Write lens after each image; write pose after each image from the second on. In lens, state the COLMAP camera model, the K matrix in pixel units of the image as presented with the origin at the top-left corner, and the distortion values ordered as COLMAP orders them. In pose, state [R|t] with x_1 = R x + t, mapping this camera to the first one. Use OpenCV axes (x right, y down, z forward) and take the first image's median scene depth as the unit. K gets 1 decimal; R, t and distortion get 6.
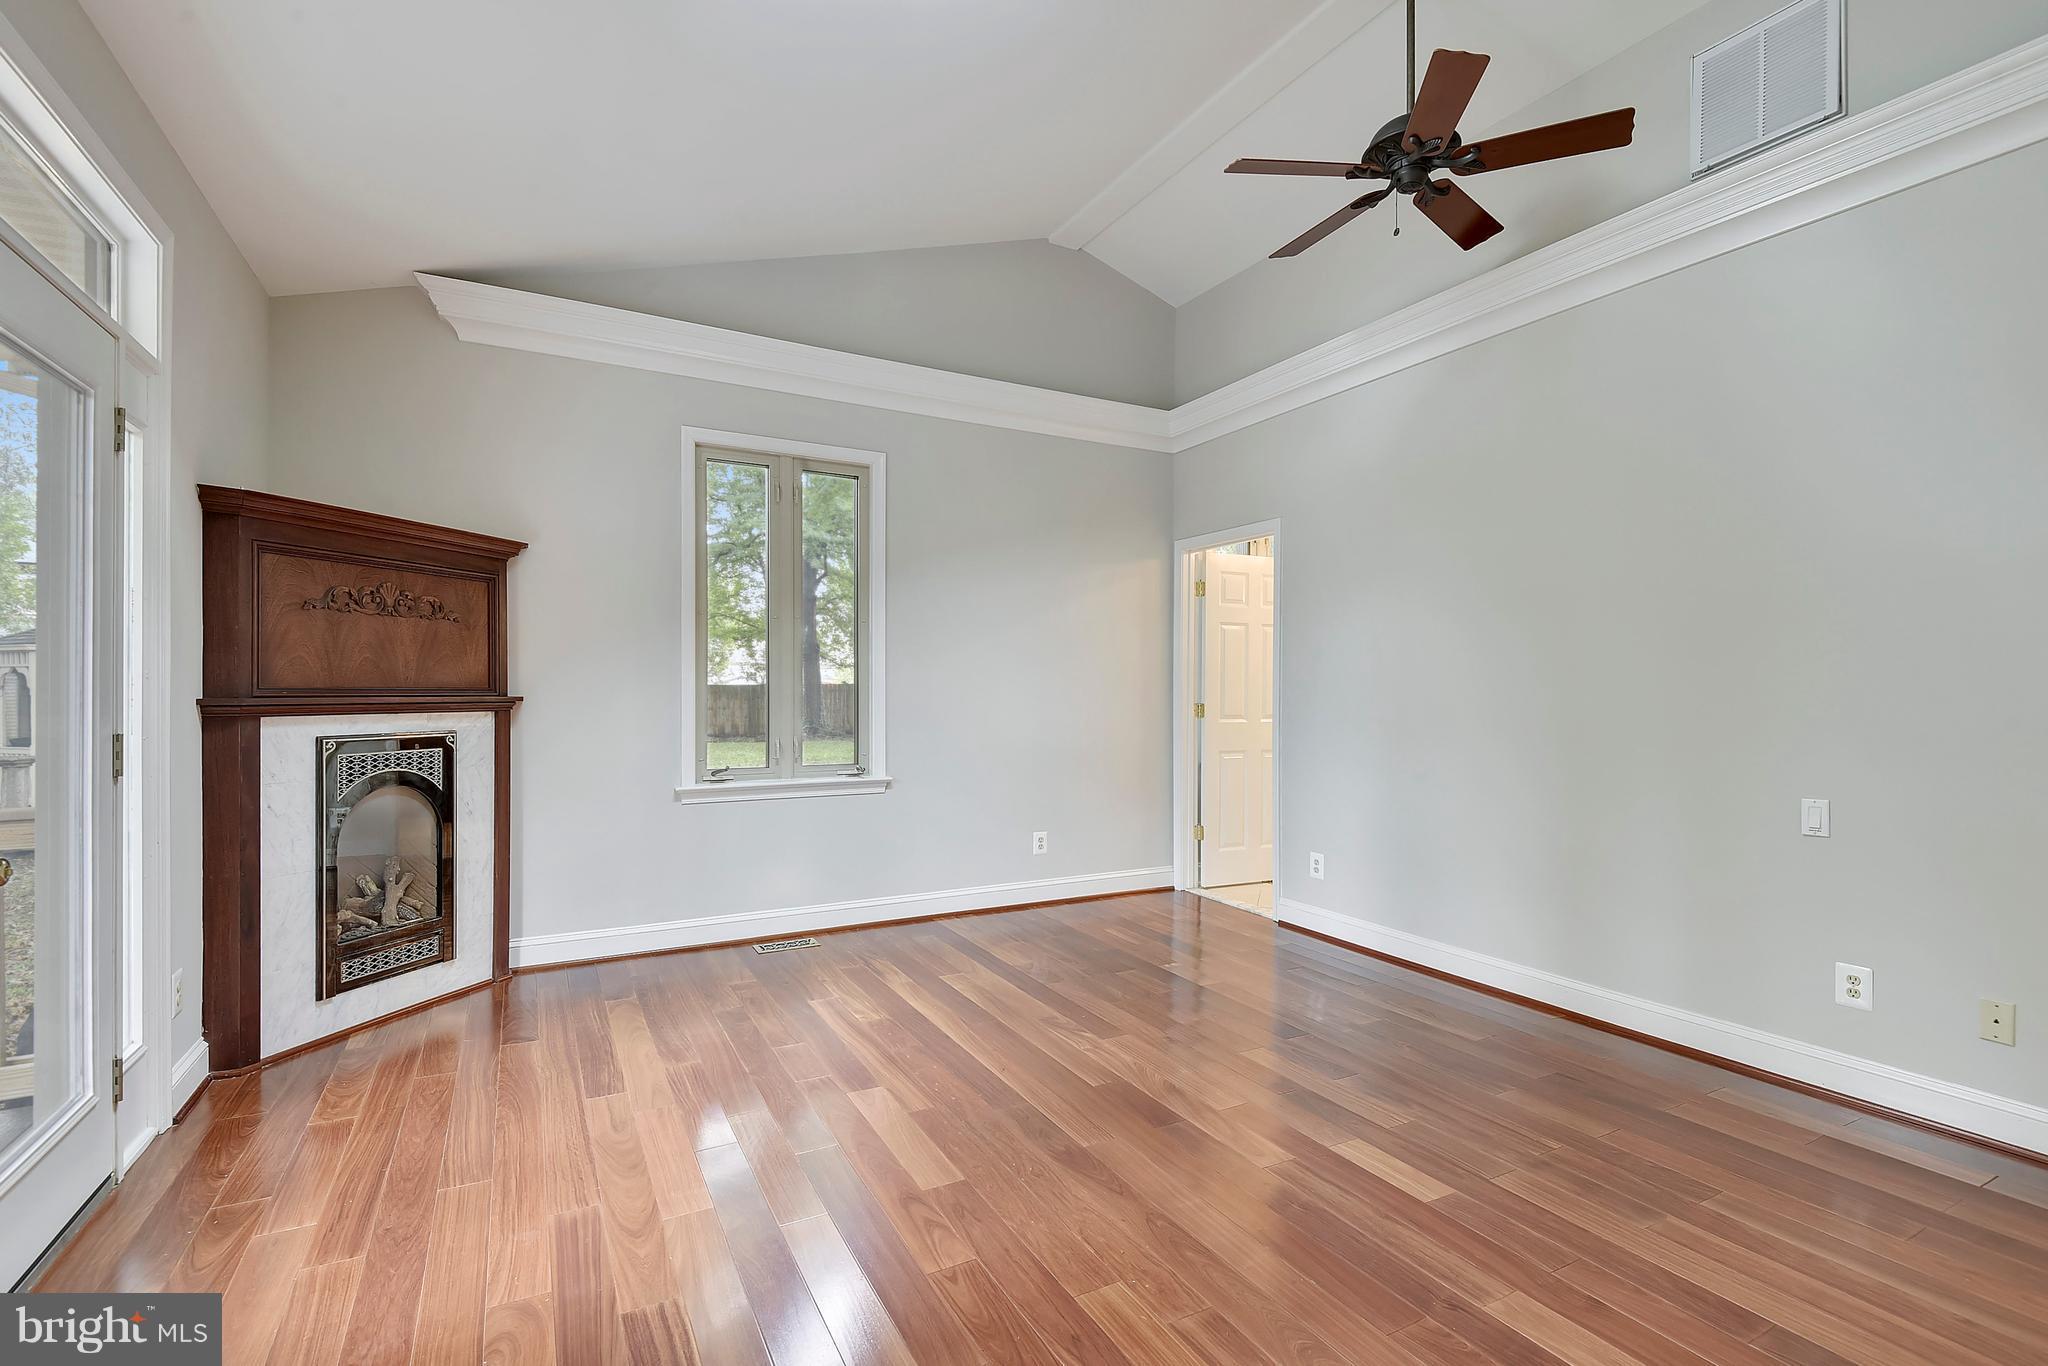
lens RADIAL K [[935.5, 0, 1033.9], [0, 935.5, 699.4], [0, 0, 1]] dist [0.004422, -0.002145]
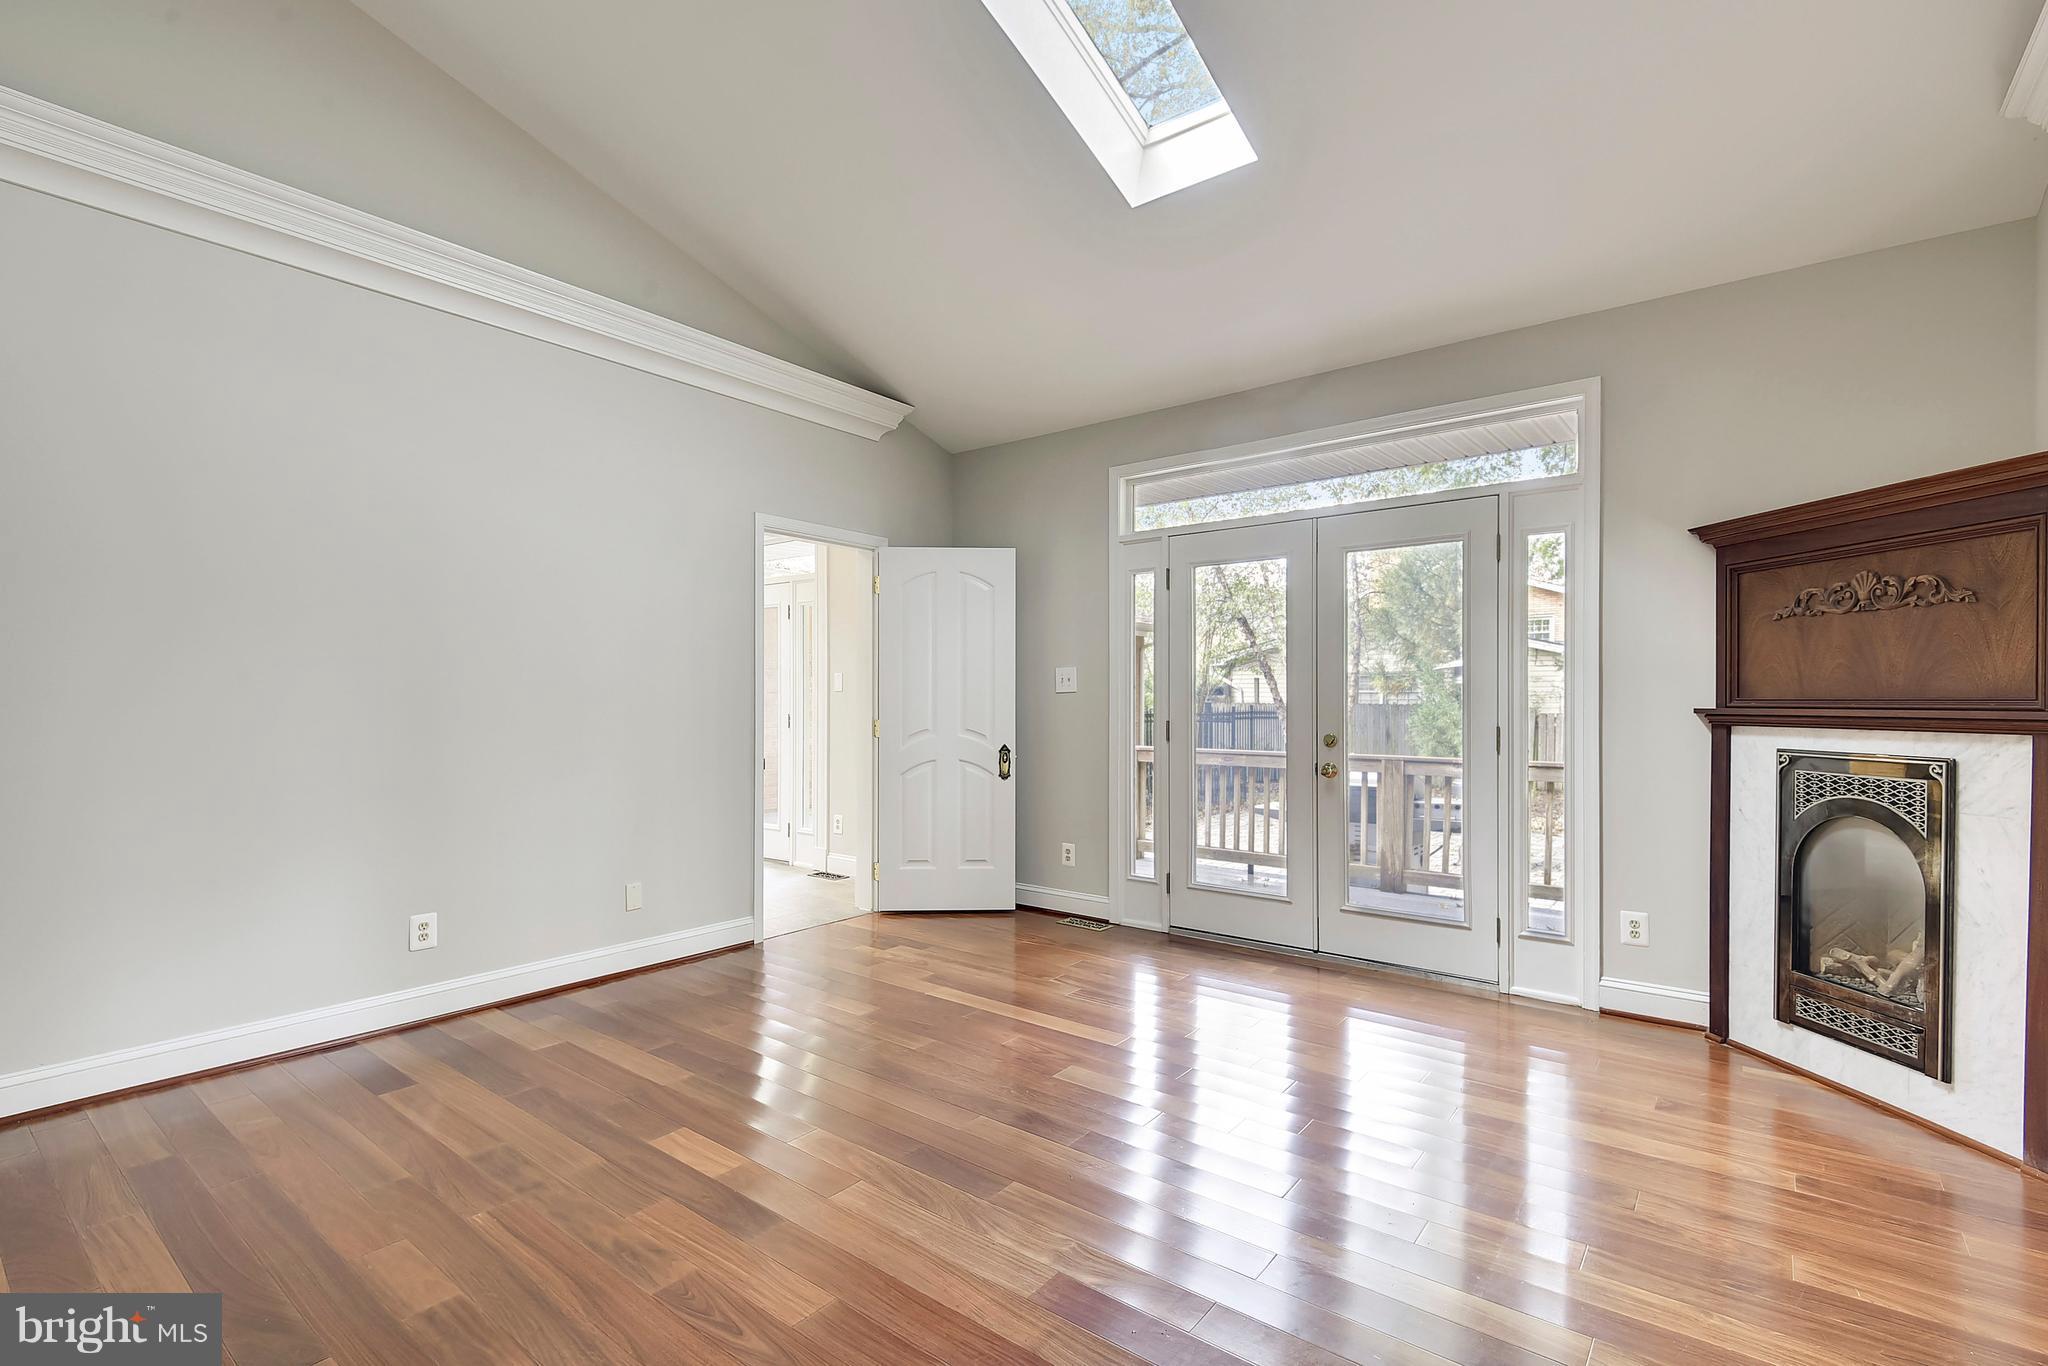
lens RADIAL K [[935.5, 0, 1024.0], [0, 935.5, 689.1], [0, 0, 1]] dist [0.004422, -0.002145]
pose [[-0.919544, -0.008858, -0.392887, 0.329752], [-0.006979, 0.999956, -0.006211, -0.010789], [0.392925, -0.002969, -0.919566, 1.515386]]
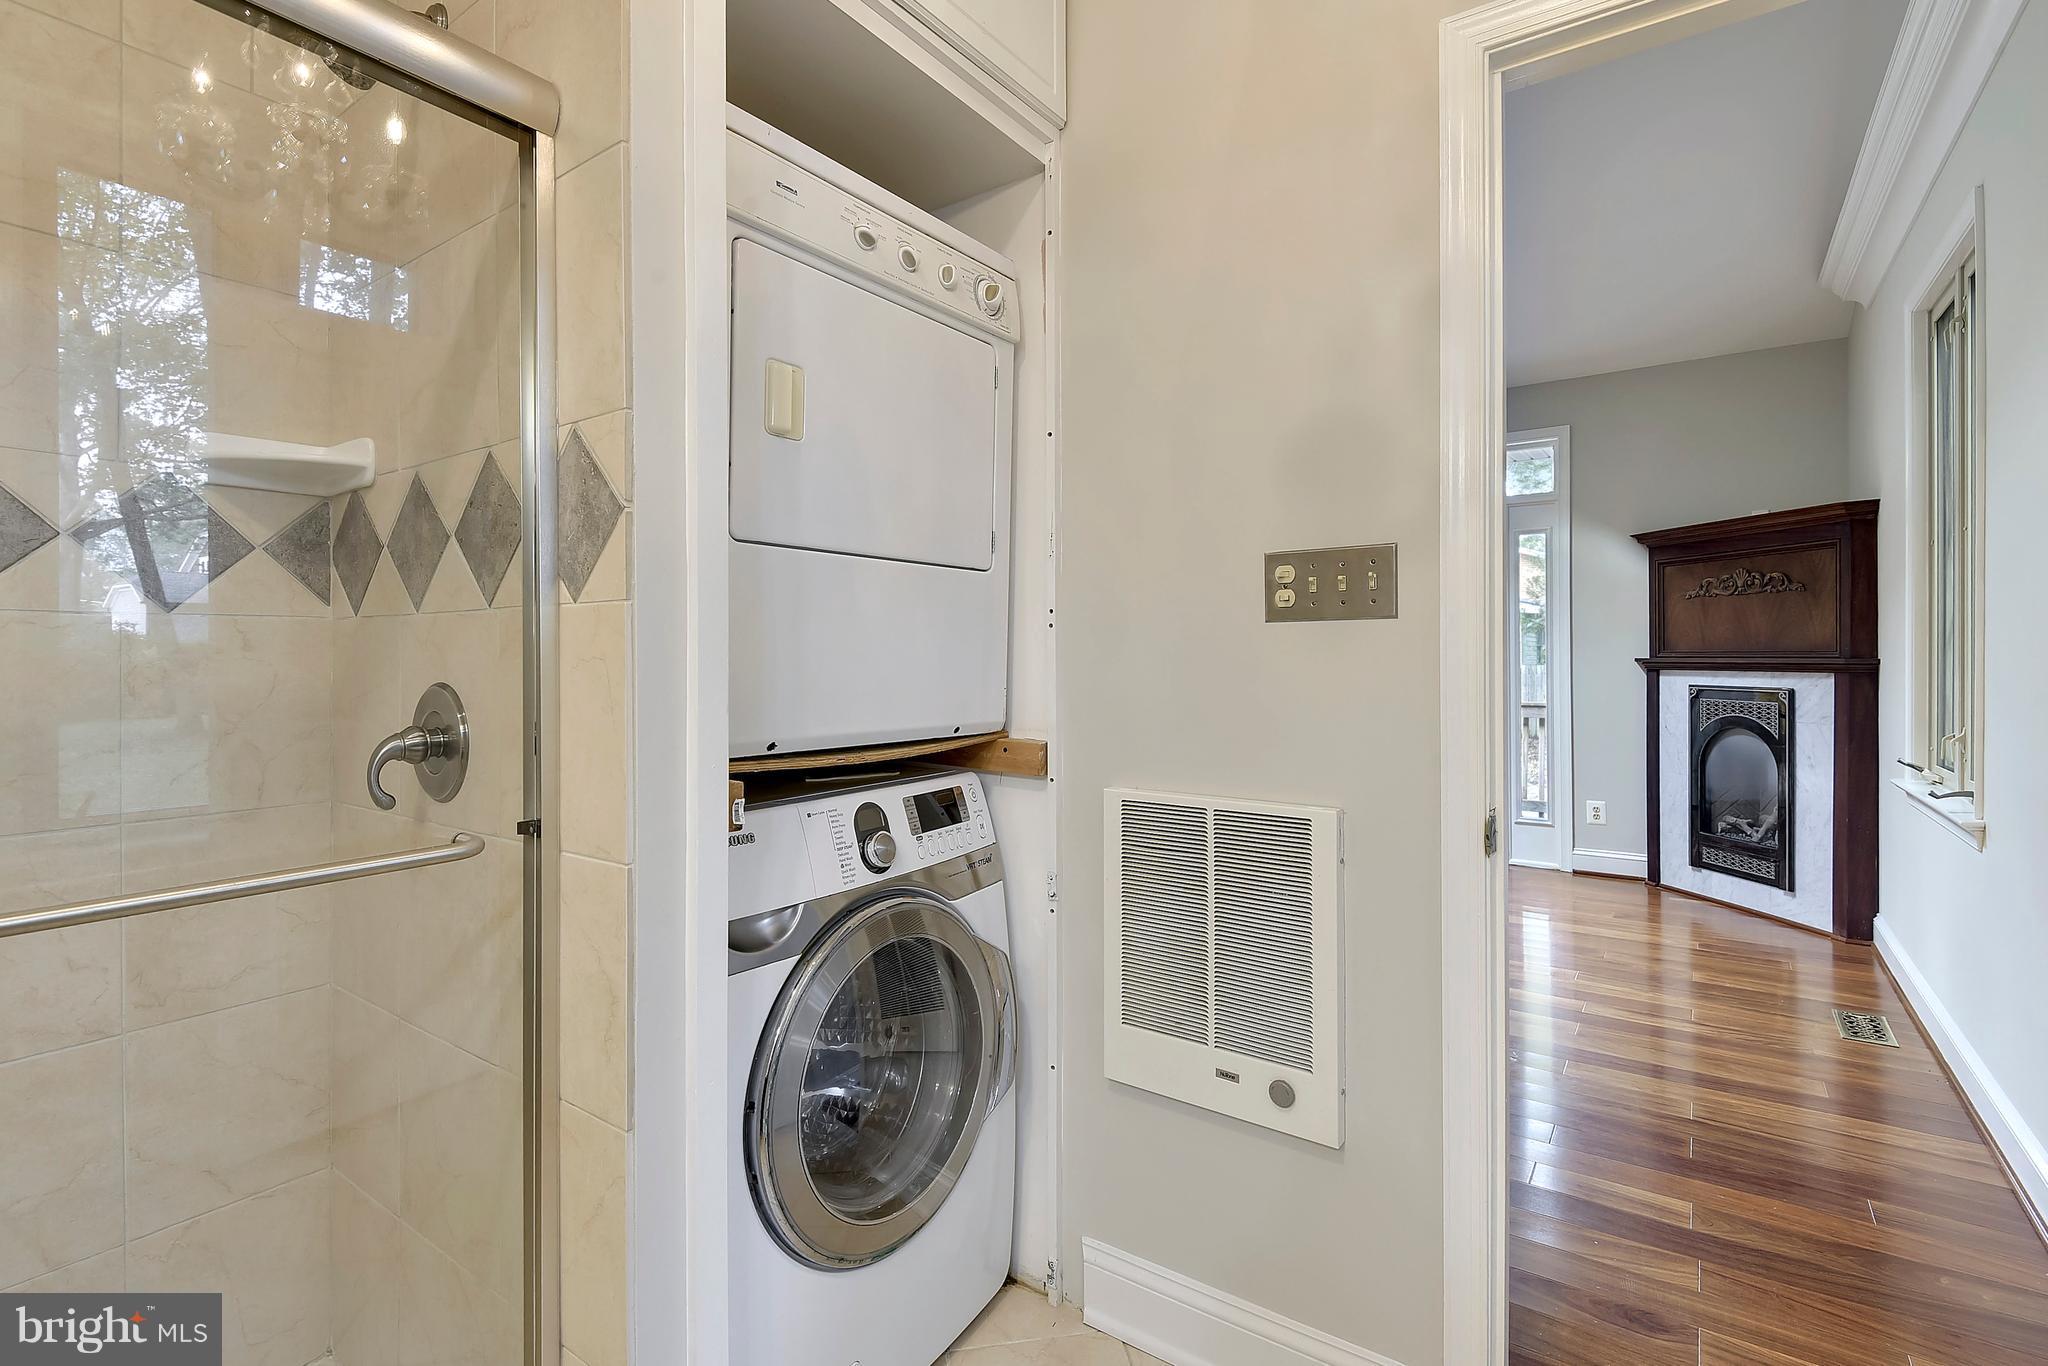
lens RADIAL K [[935.5, 0, 1043.4], [0, 935.5, 631.8], [0, 0, 1]] dist [0.004422, -0.002145]
pose [[-0.892031, -0.011674, -0.451824, 0.762552], [-0.003618, 0.999819, -0.018691, -0.011625], [0.451960, -0.015039, -0.891912, 1.762961]]
